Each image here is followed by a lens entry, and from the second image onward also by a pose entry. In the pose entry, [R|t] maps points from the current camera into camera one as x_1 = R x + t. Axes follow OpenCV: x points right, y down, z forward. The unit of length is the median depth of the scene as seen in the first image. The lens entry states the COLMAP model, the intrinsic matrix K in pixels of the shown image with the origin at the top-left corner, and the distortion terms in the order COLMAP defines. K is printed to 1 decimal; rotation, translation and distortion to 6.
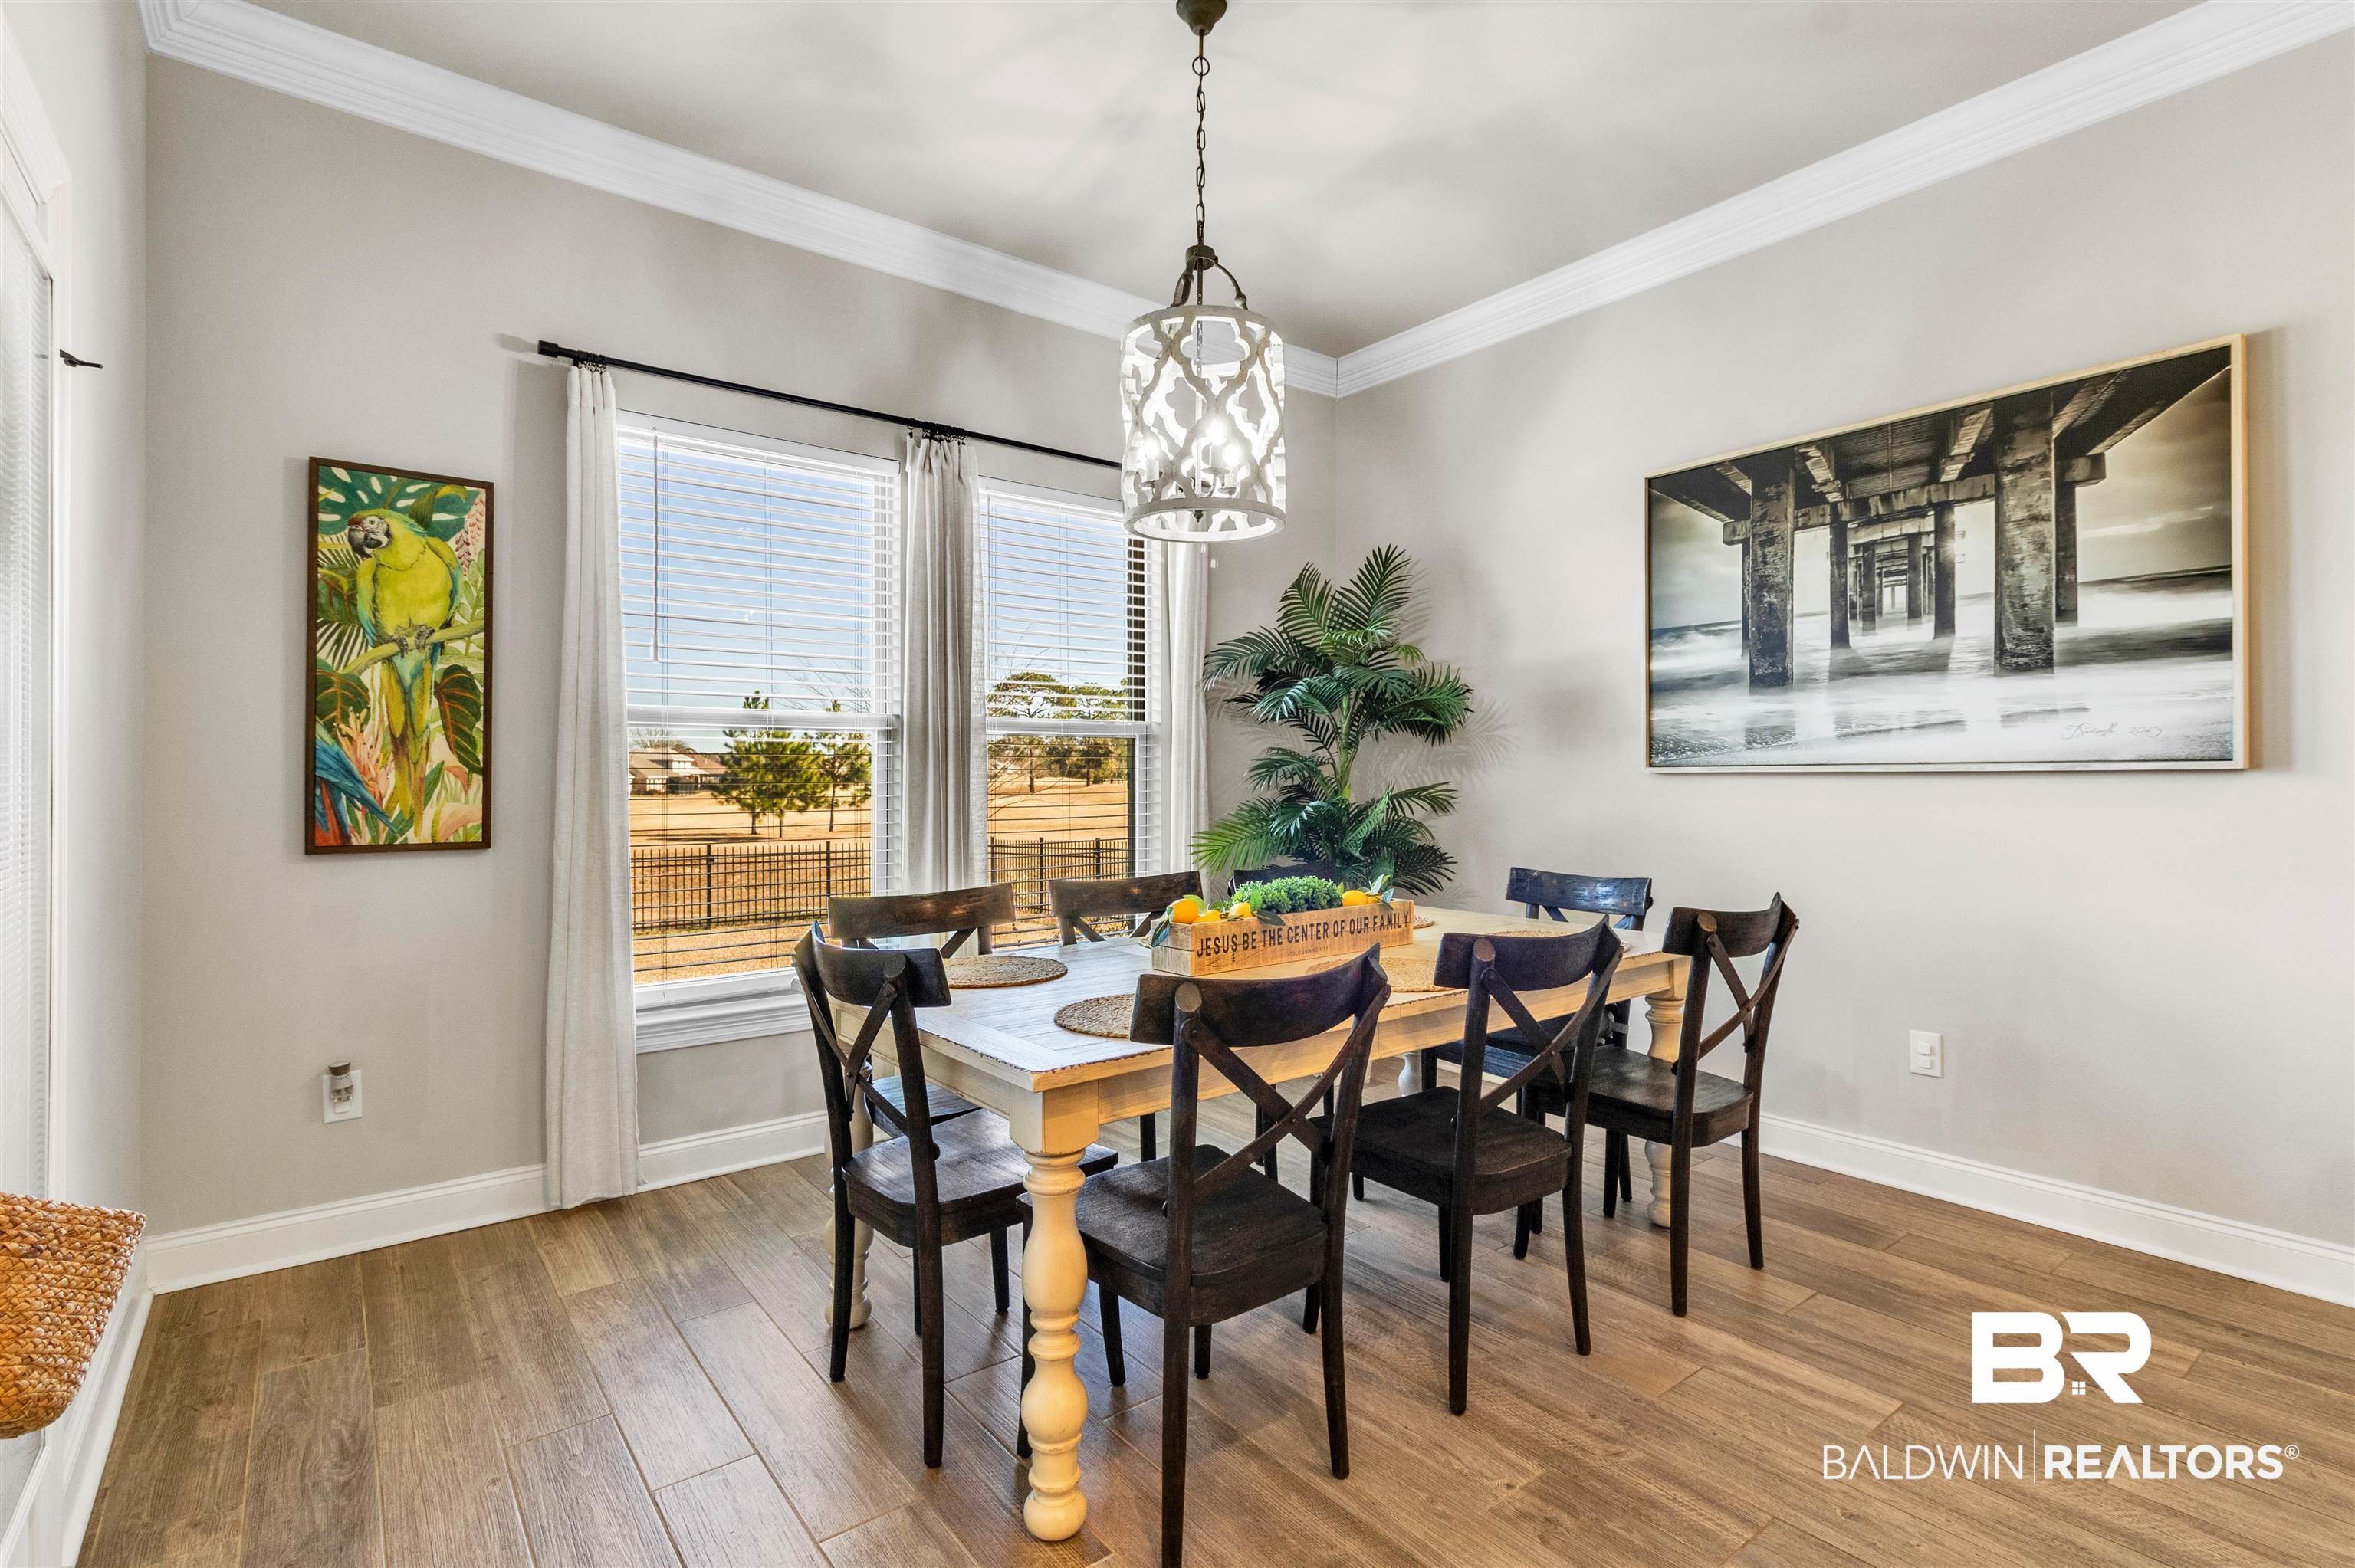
lens RADIAL K [[1109.6, 0, 1160.0], [0, 1109.6, 768.7], [0, 0, 1]] dist [0.001911, 0.003153]
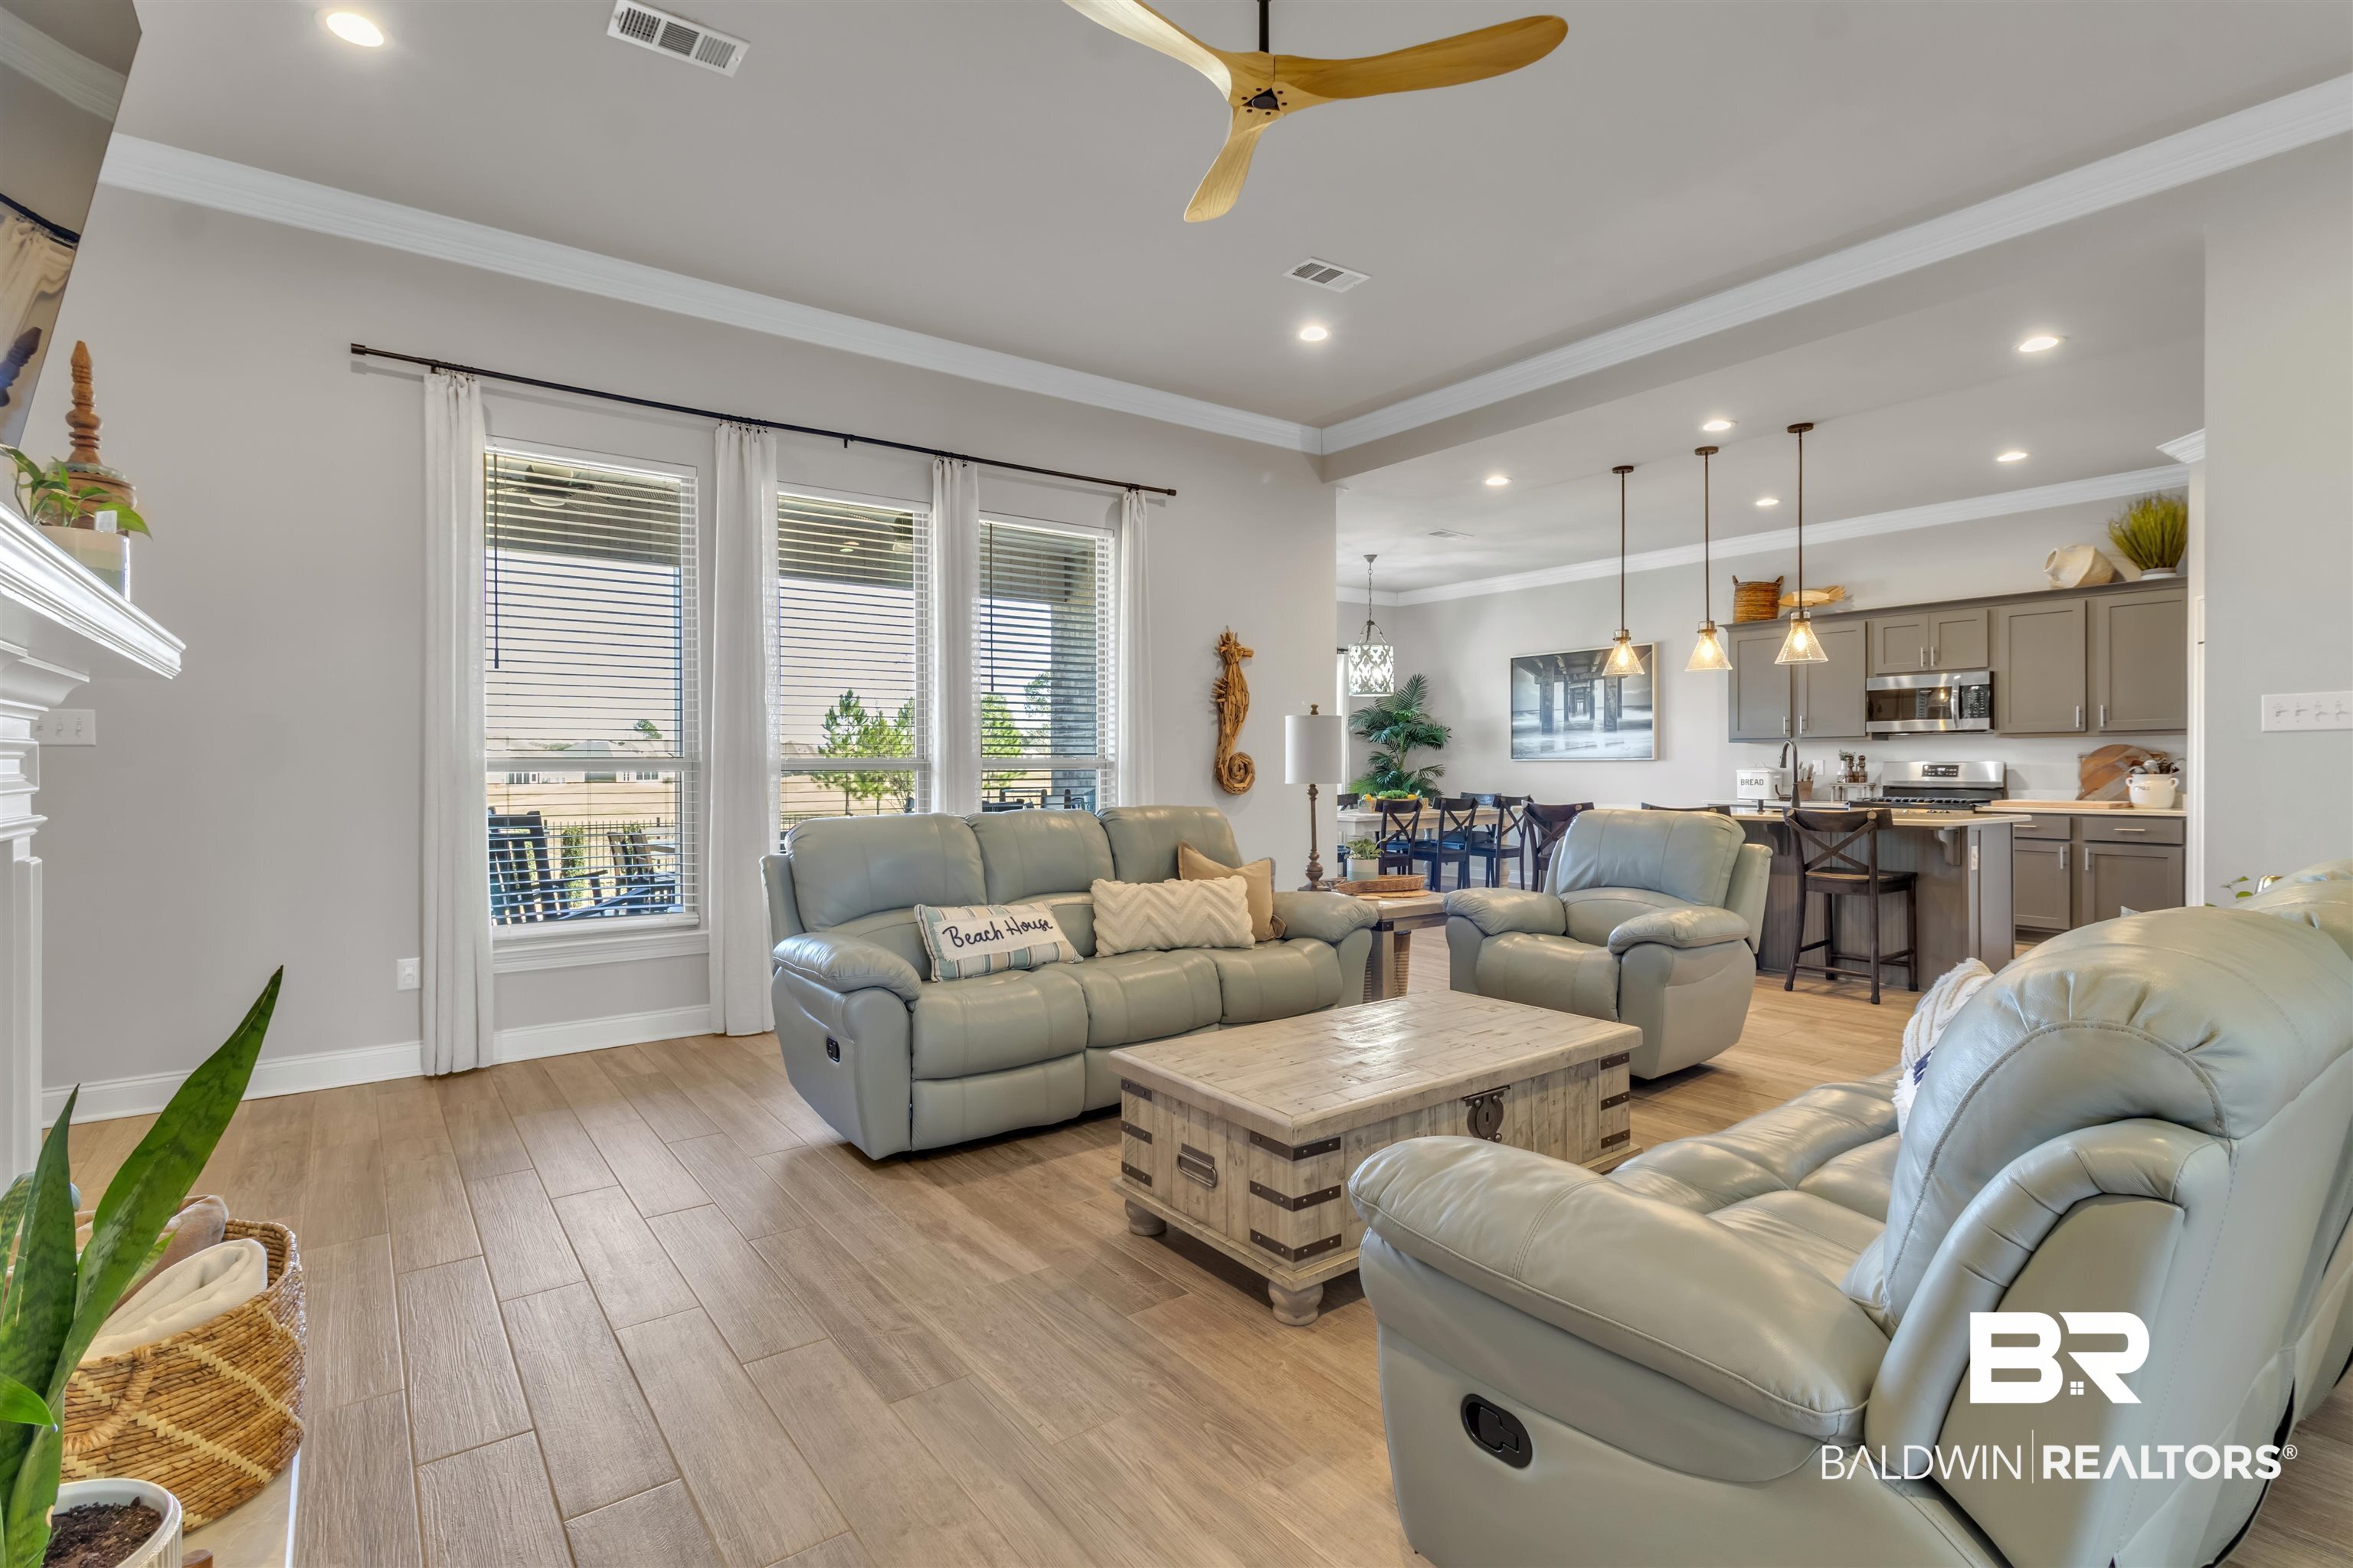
lens RADIAL K [[1108.8, 0, 1189.5], [0, 1108.8, 767.8], [0, 0, 1]] dist [0.001911, 0.003153]
pose [[0.999905, -0.003270, 0.013385, -0.580989], [0.003093, 0.999908, 0.013223, -0.023792], [-0.013427, -0.013181, 0.999823, -2.473866]]
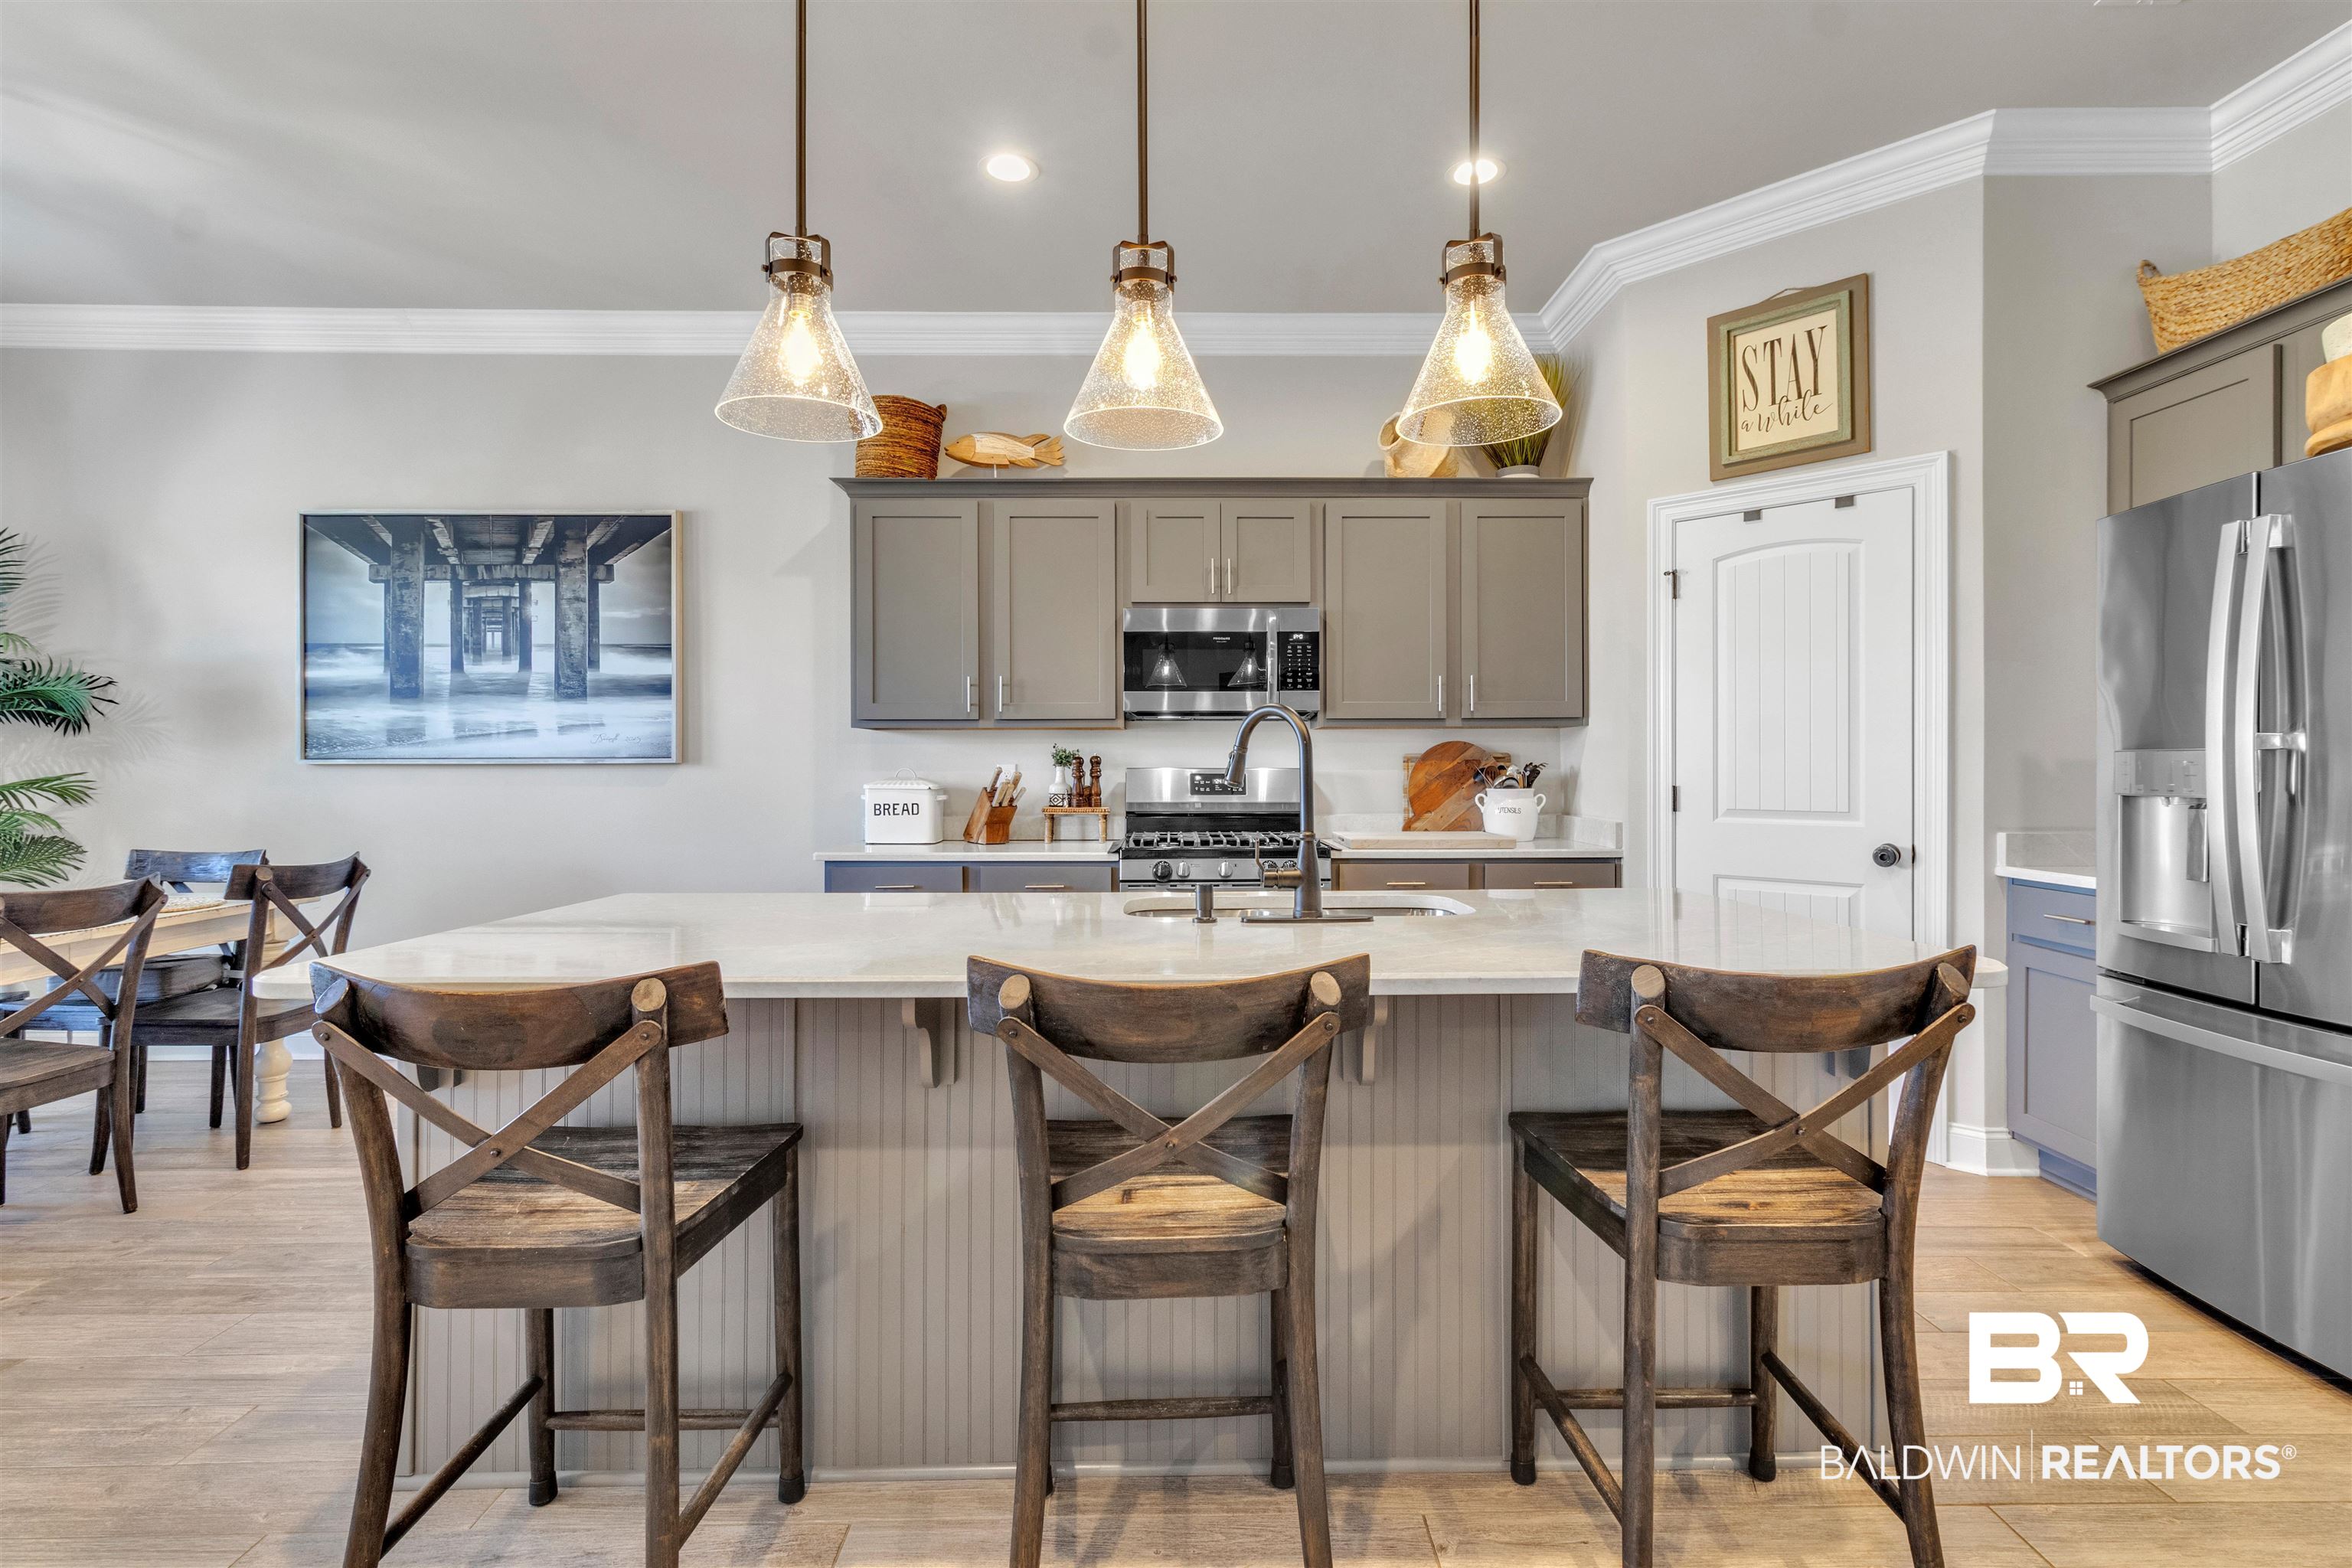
lens RADIAL K [[1108.3, 0, 1185.3], [0, 1108.3, 770.5], [0, 0, 1]] dist [0.001911, 0.003153]
pose [[0.586063, -0.003341, 0.810259, 0.039691], [-0.004994, 0.999958, 0.007735, -0.004756], [-0.810250, -0.008580, 0.586021, -0.593397]]
